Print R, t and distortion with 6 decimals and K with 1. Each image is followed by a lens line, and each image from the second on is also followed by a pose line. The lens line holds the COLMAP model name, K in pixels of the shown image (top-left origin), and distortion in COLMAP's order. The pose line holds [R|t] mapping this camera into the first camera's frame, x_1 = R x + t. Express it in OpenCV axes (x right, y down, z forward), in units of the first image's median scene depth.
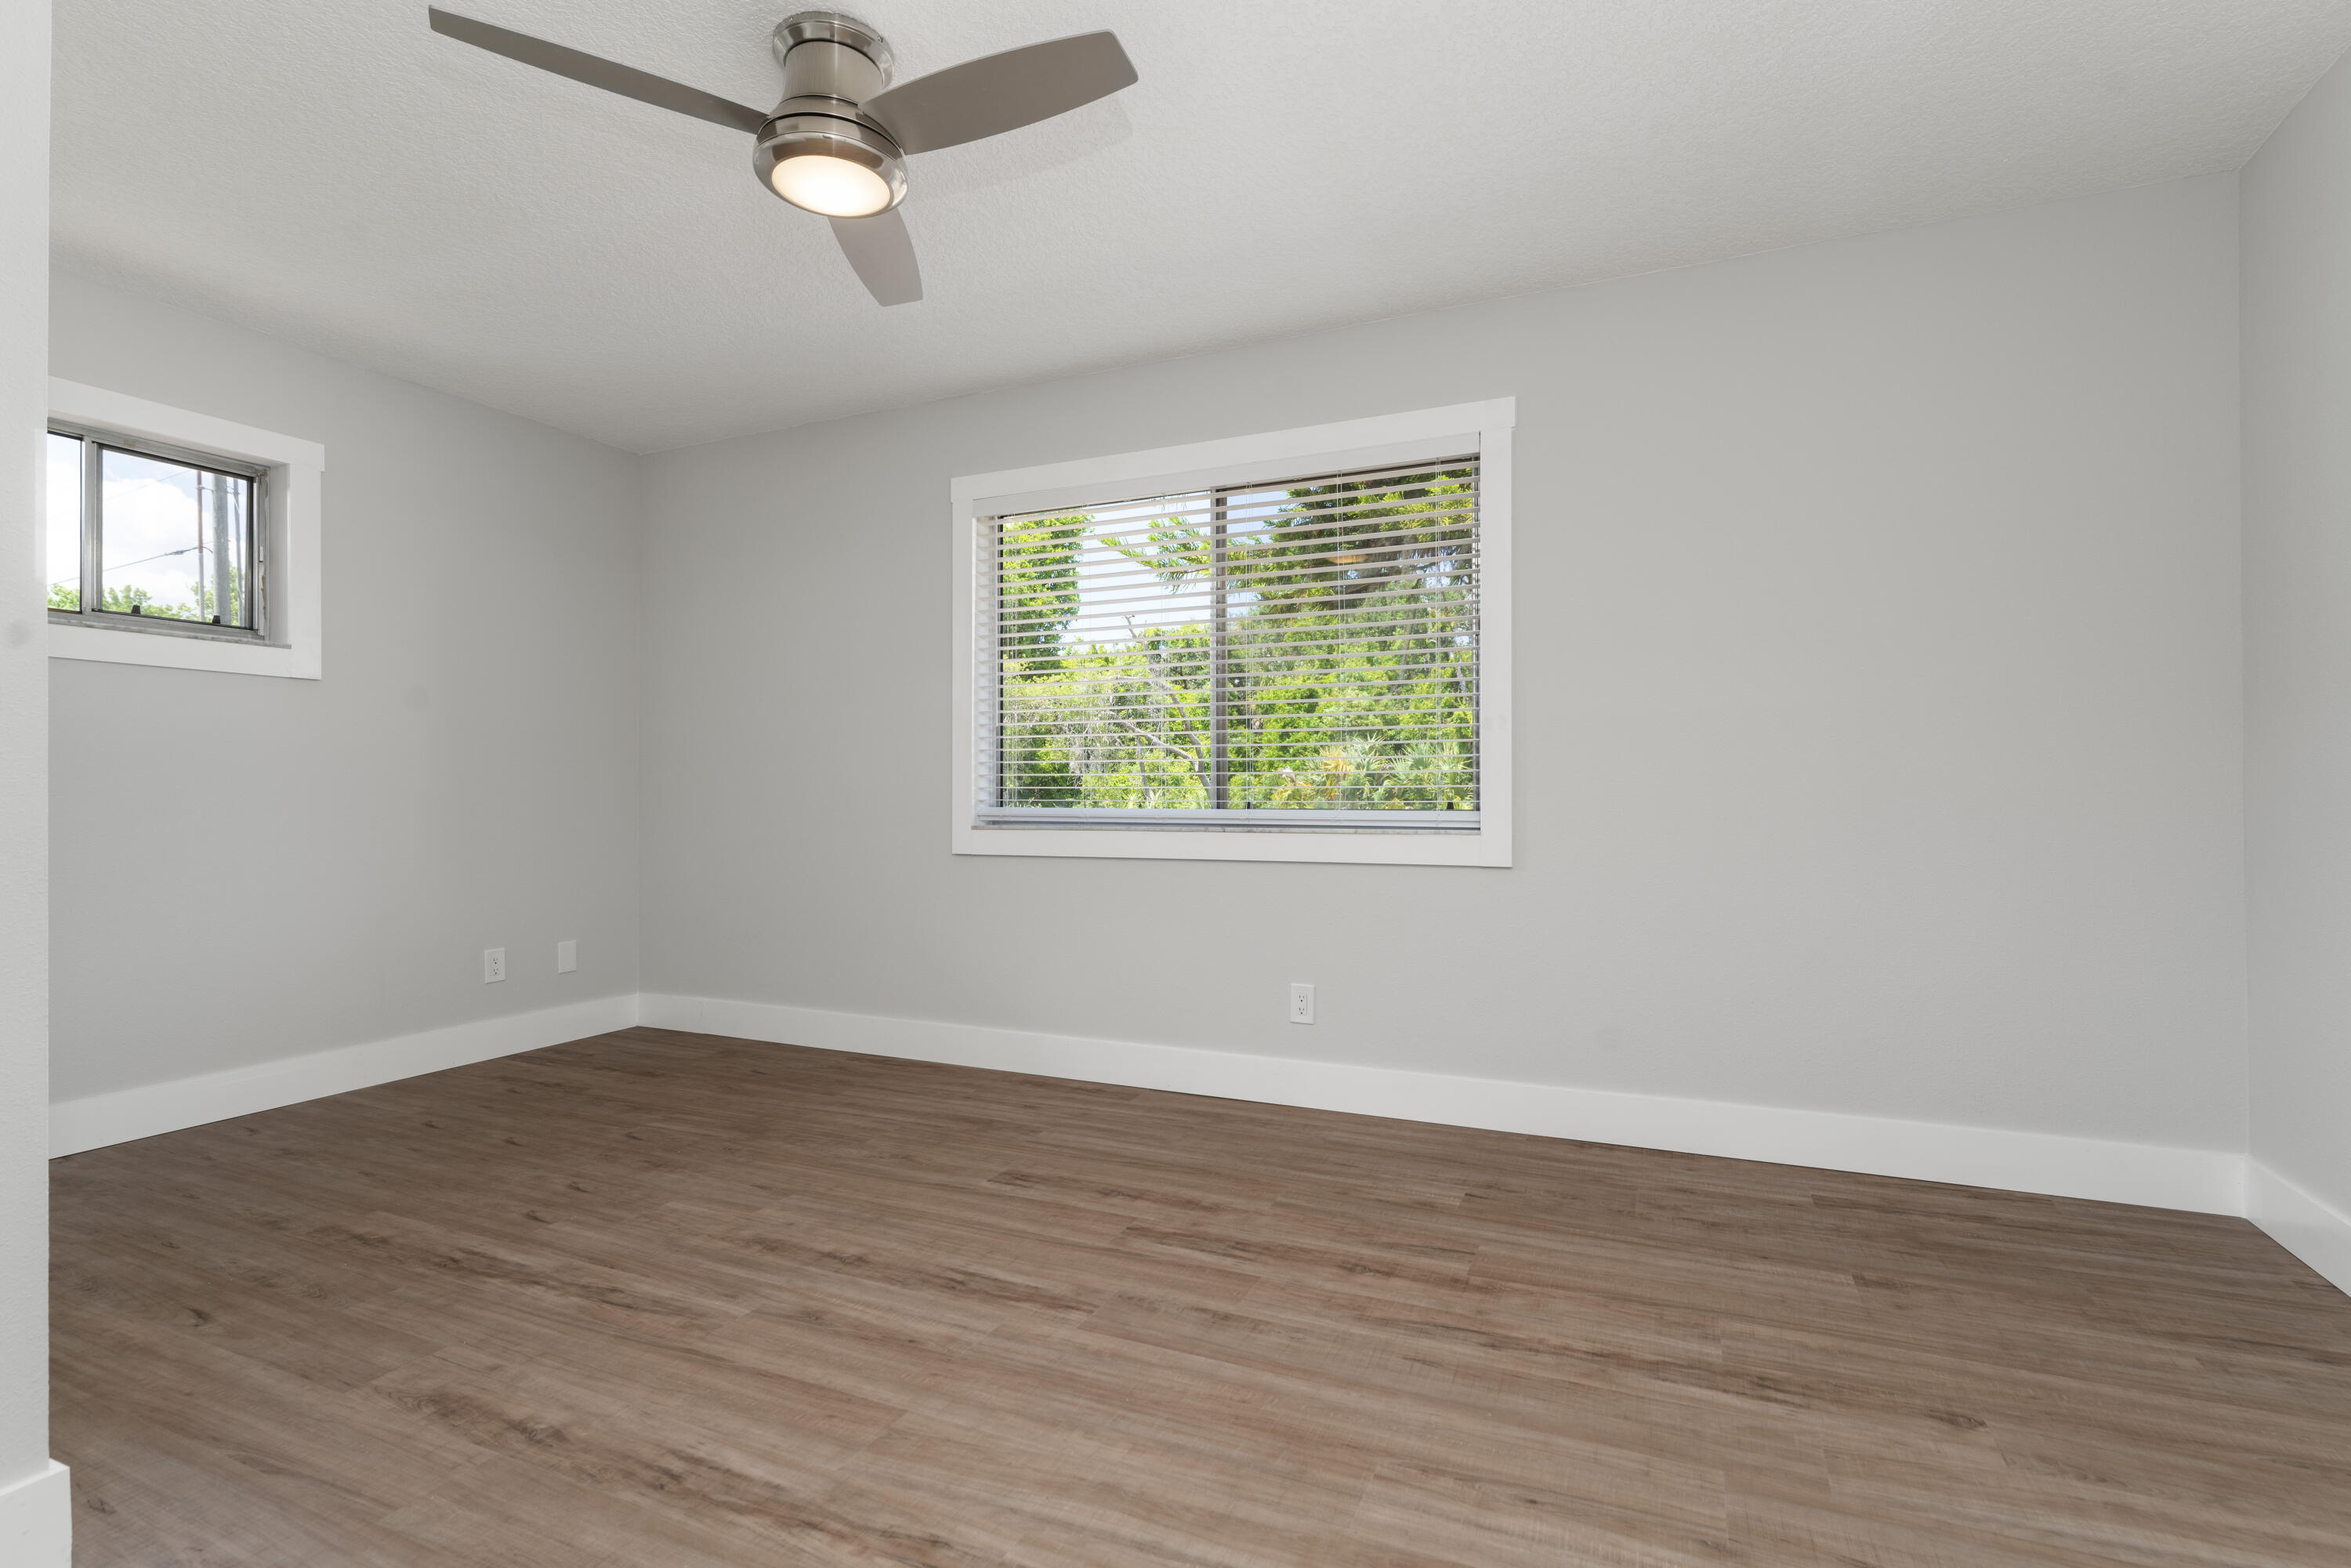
lens RADIAL K [[1122.7, 0, 1168.2], [0, 1122.7, 789.7], [0, 0, 1]] dist [-0.002553, -0.000434]
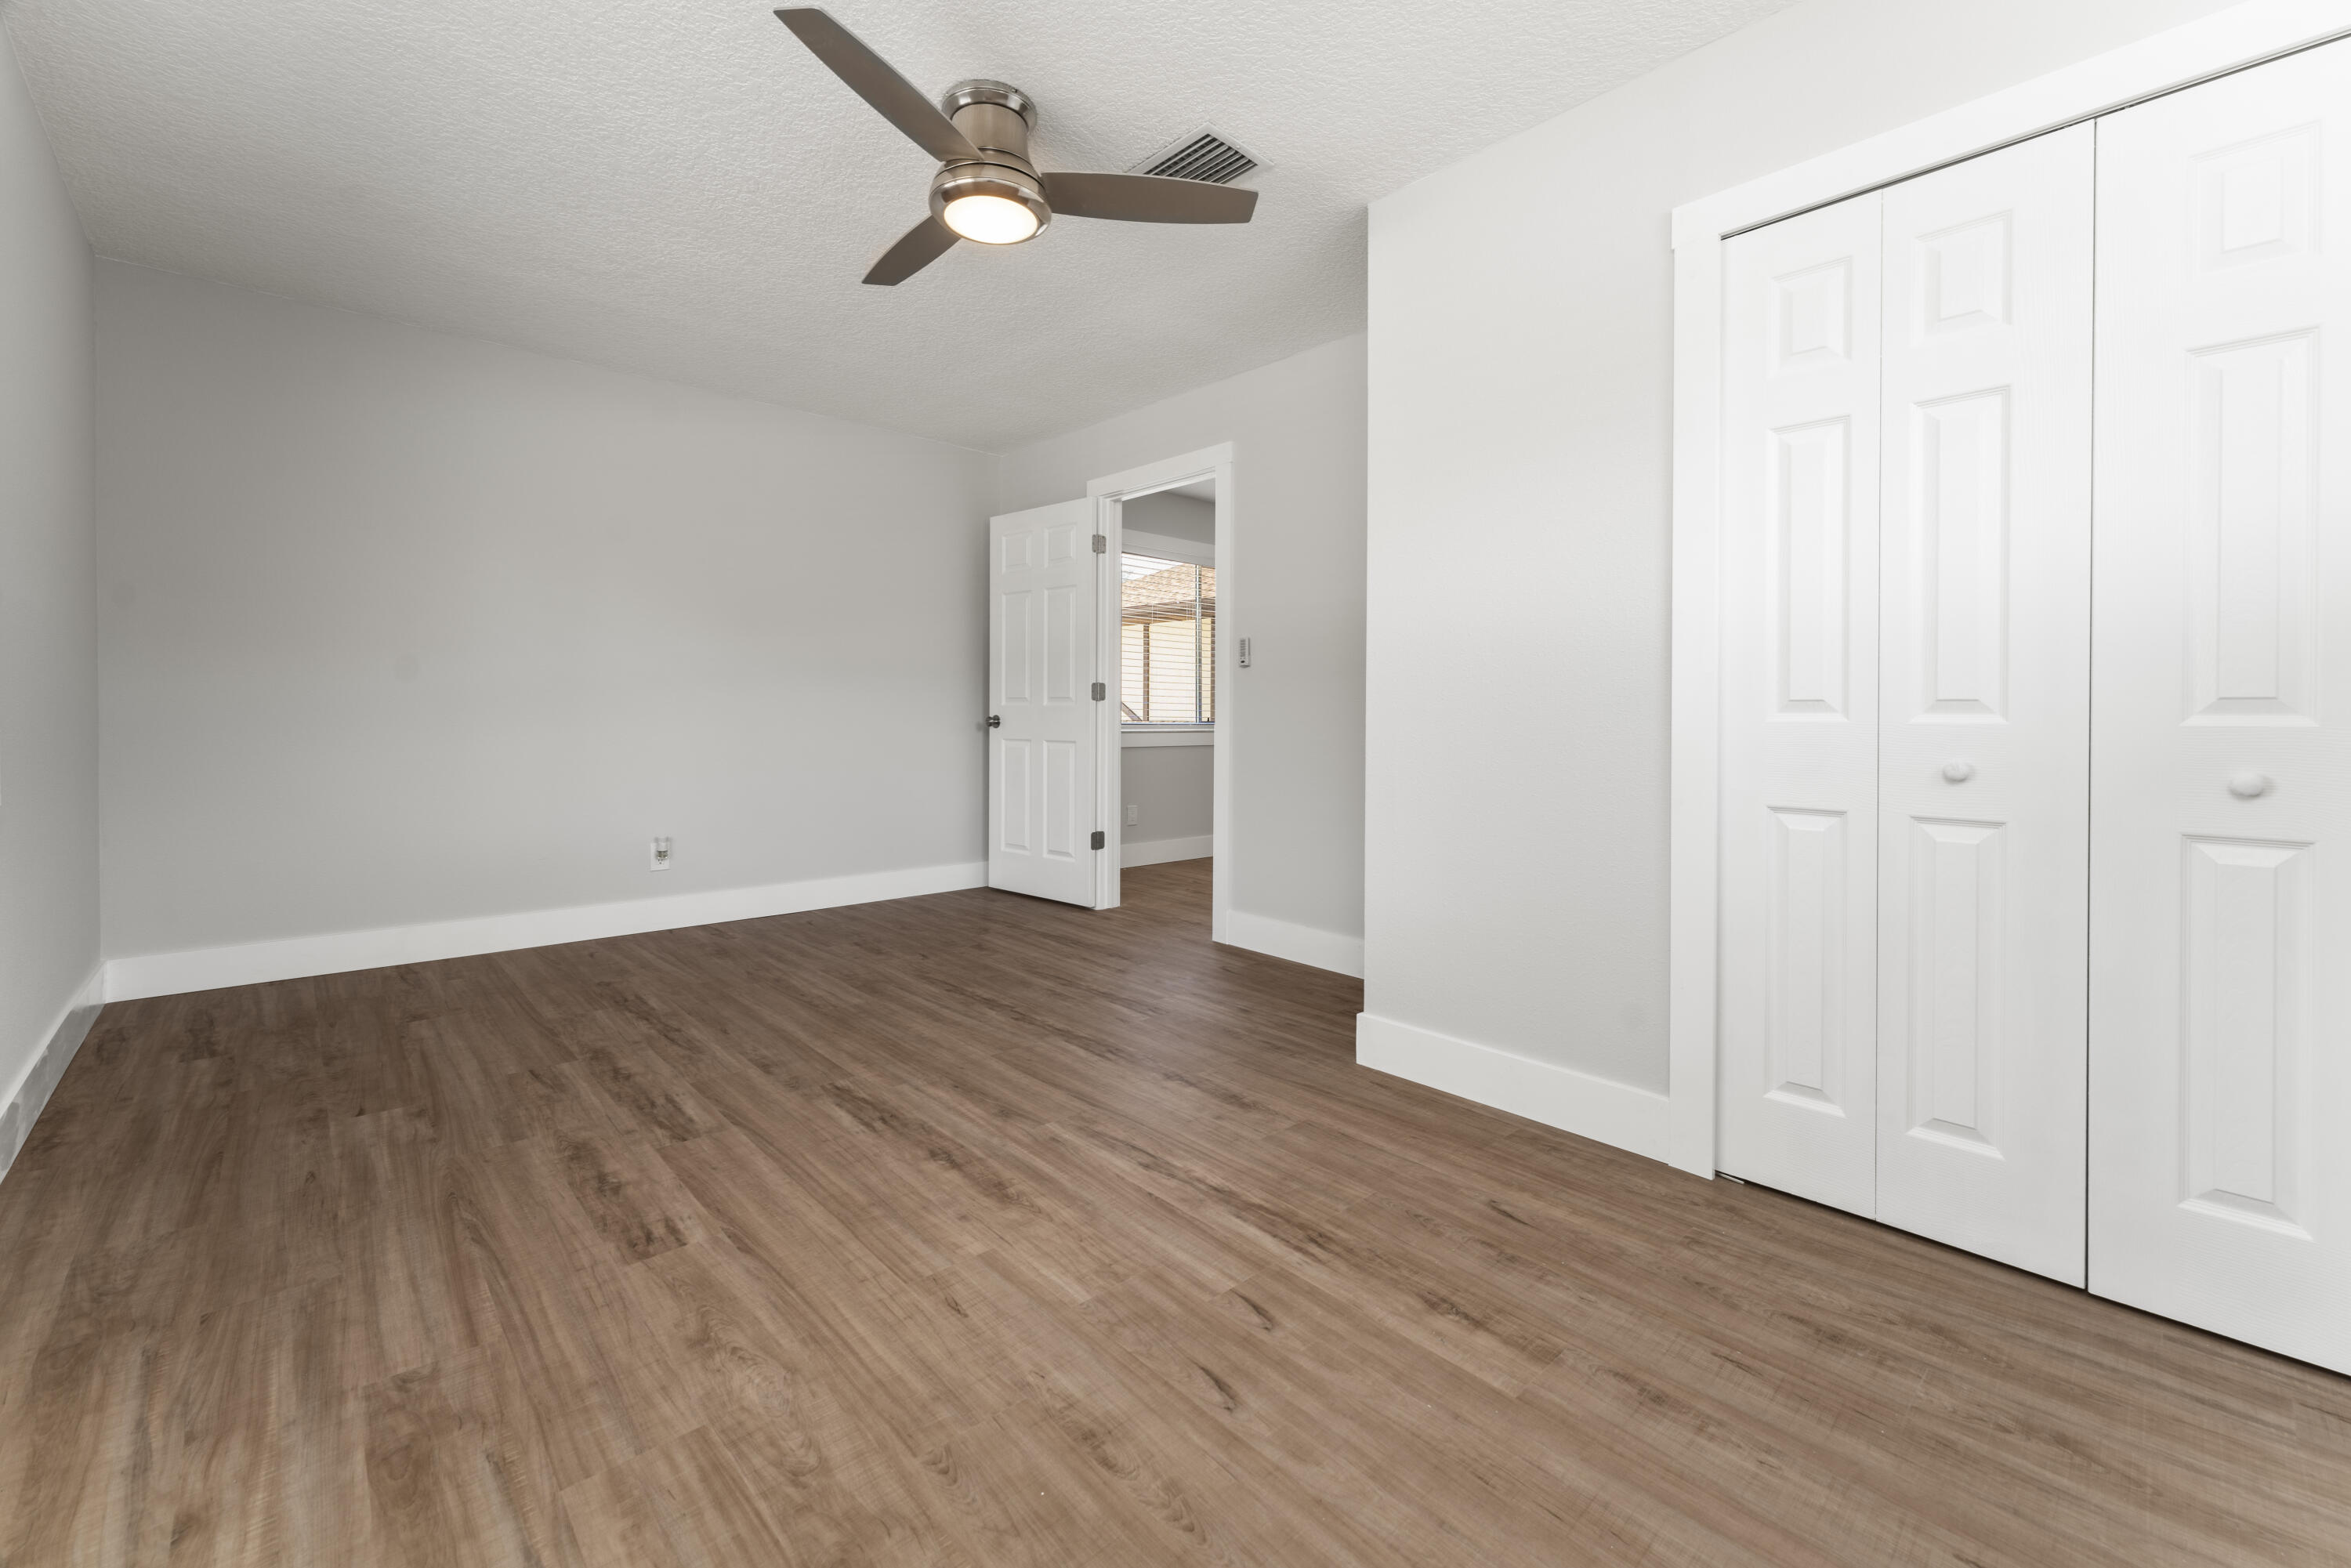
lens RADIAL K [[961.9, 0, 1185.5], [0, 961.9, 730.6], [0, 0, 1]] dist [0.000884, 0.000366]
pose [[-0.928035, -0.012511, 0.372283, -0.836431], [-0.009121, 0.999899, 0.010867, 0.010935], [-0.372382, 0.006690, -0.928056, 1.774732]]
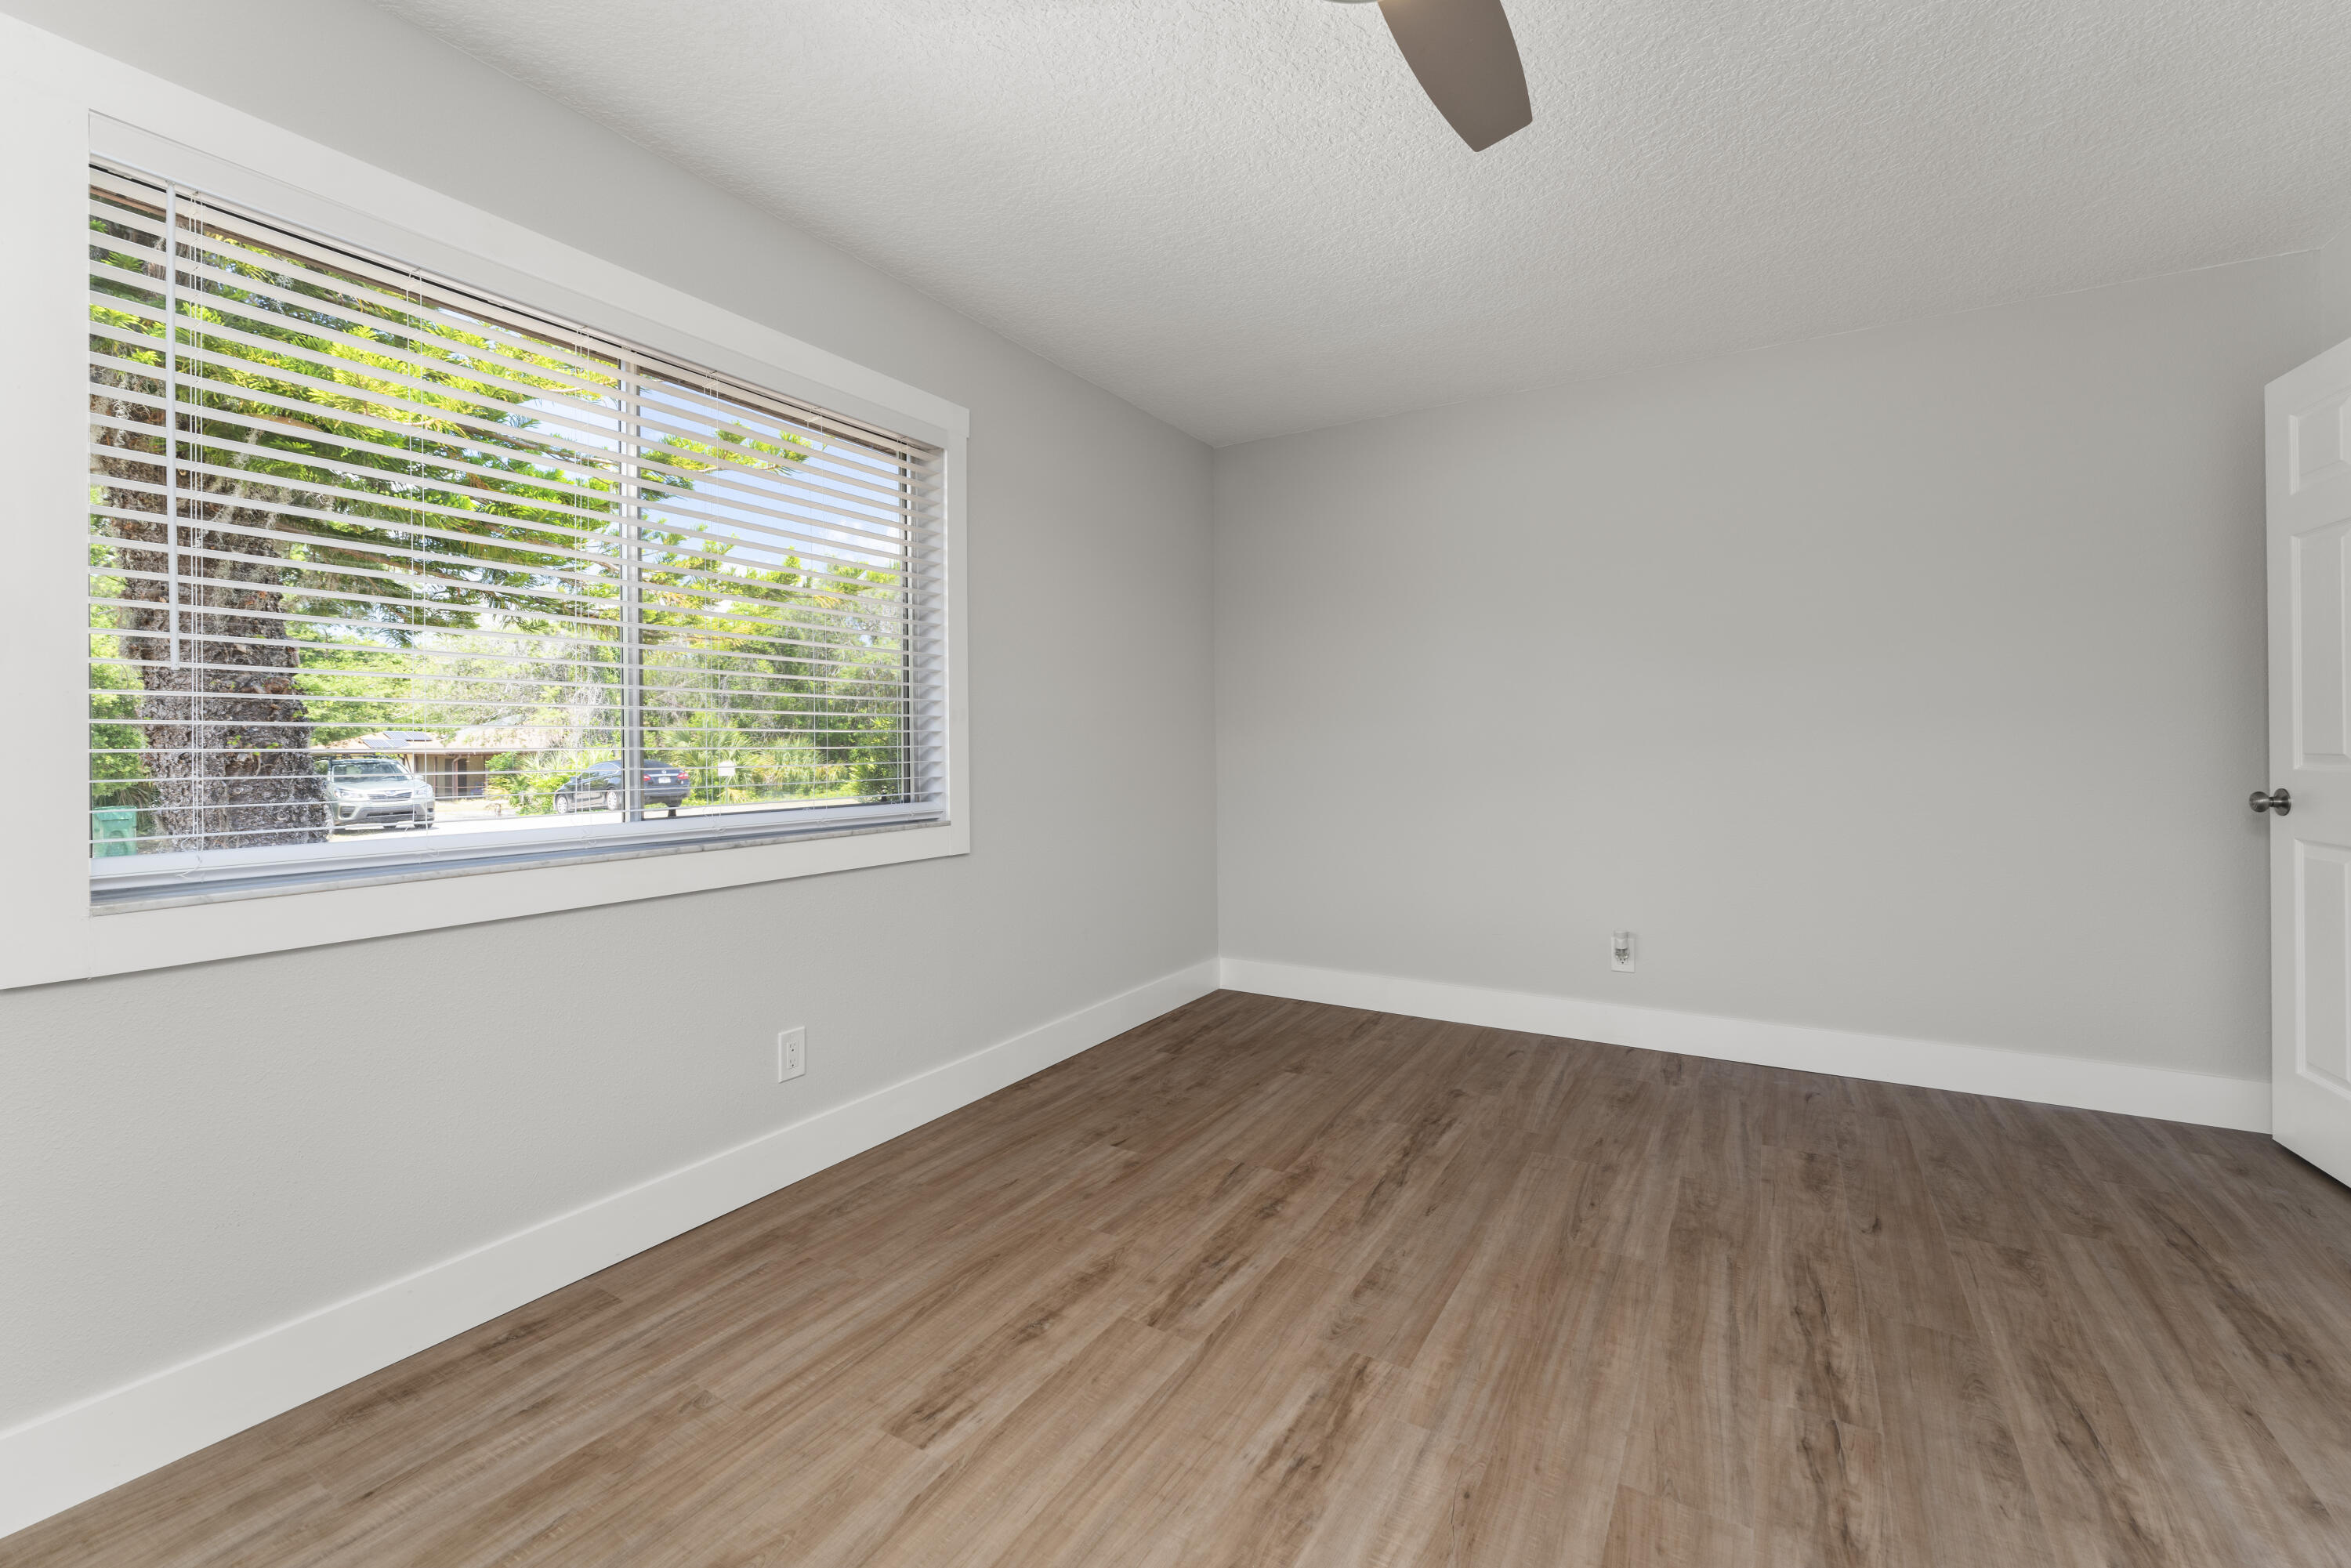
lens RADIAL K [[995.8, 0, 1163.9], [0, 995.8, 766.3], [0, 0, 1]] dist [-0.005881, 0.000455]
pose [[0.112487, -0.022599, 0.993396, -0.829888], [0.000297, 0.999742, 0.022709, -0.047065], [-0.993653, -0.002260, 0.112464, 0.987594]]
